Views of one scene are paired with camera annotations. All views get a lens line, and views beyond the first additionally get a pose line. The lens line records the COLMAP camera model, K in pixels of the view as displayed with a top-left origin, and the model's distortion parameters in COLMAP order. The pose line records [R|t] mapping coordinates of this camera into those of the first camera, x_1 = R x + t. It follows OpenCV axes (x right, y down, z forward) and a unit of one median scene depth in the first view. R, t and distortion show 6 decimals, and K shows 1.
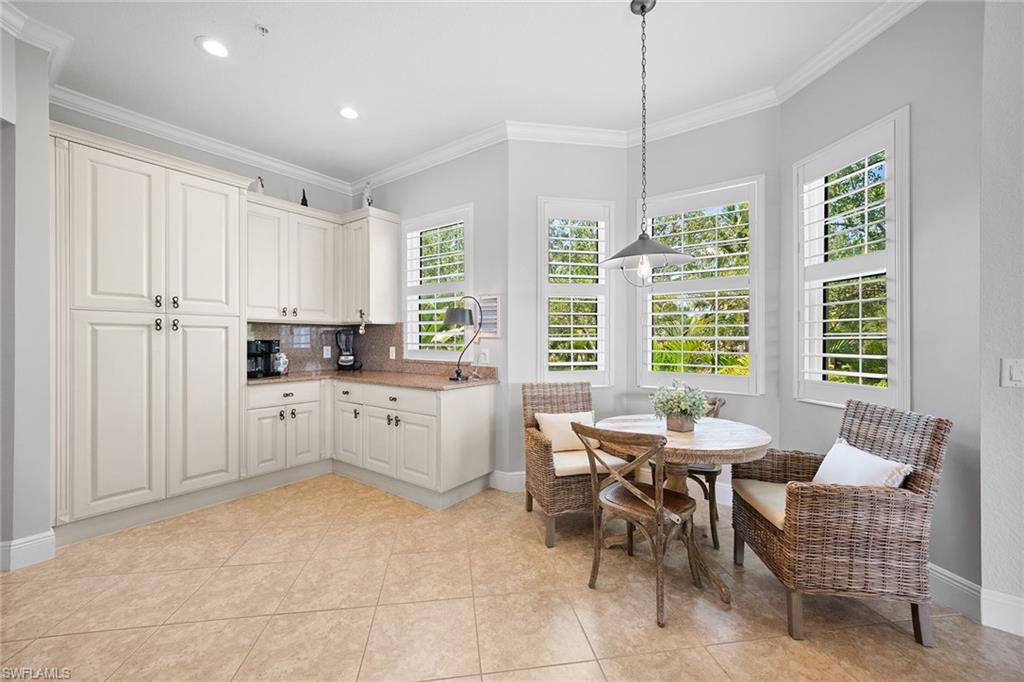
lens RADIAL K [[398.7, 0, 506.1], [0, 398.7, 340.8], [0, 0, 1]] dist [-0.001259, -0.000072]
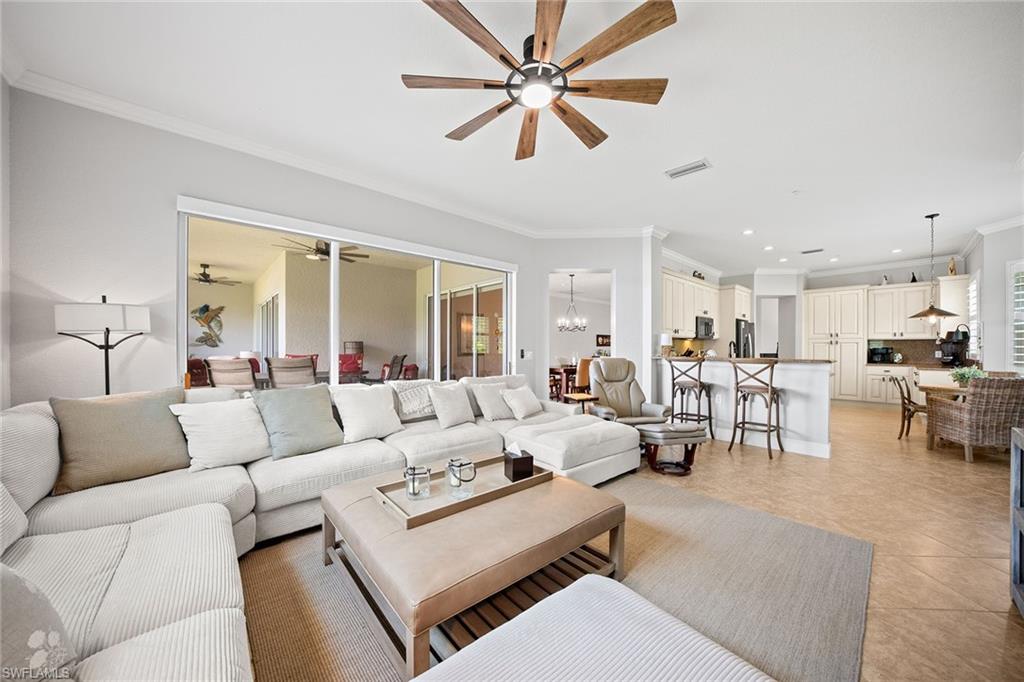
lens RADIAL K [[355.9, 0, 512.3], [0, 355.9, 349.6], [0, 0, 1]] dist [-0.026775, 0.003221]
pose [[-0.202073, 0.006635, -0.979348, 1.921423], [0.000010, 0.999977, 0.006773, -0.003550], [0.979370, 0.001359, -0.202069, -0.751052]]
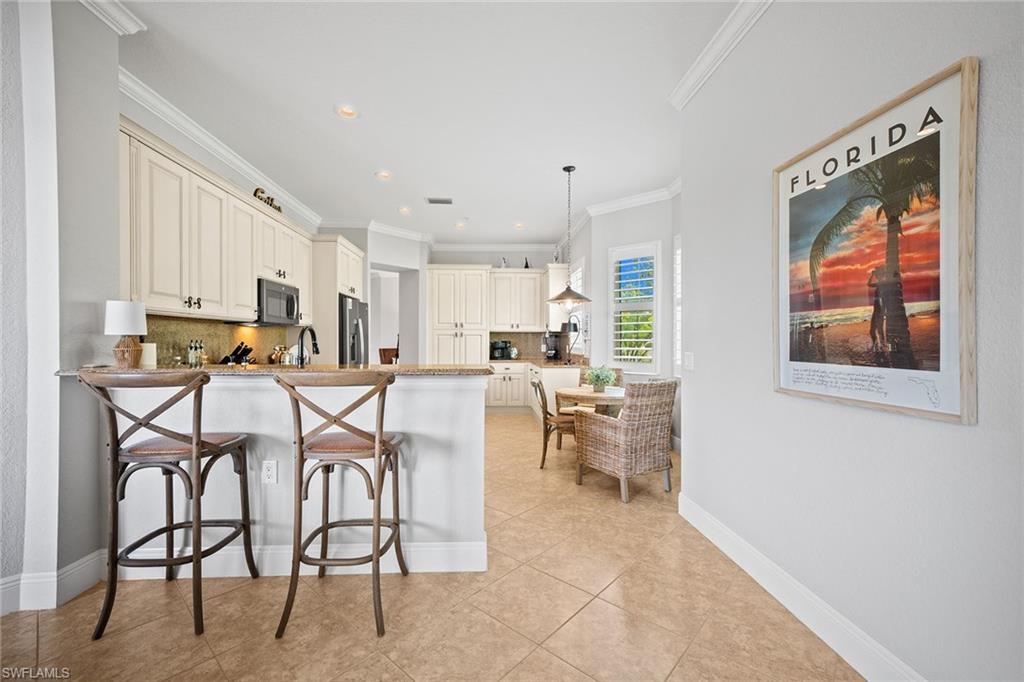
lens RADIAL K [[426.4, 0, 506.1], [0, 426.4, 343.3], [0, 0, 1]] dist [0.000438, 0.000060]
pose [[0.635924, 0.006362, -0.771725, 1.109828], [-0.002272, 0.999977, 0.006371, -0.004166], [0.771748, -0.002298, 0.635924, -0.357115]]
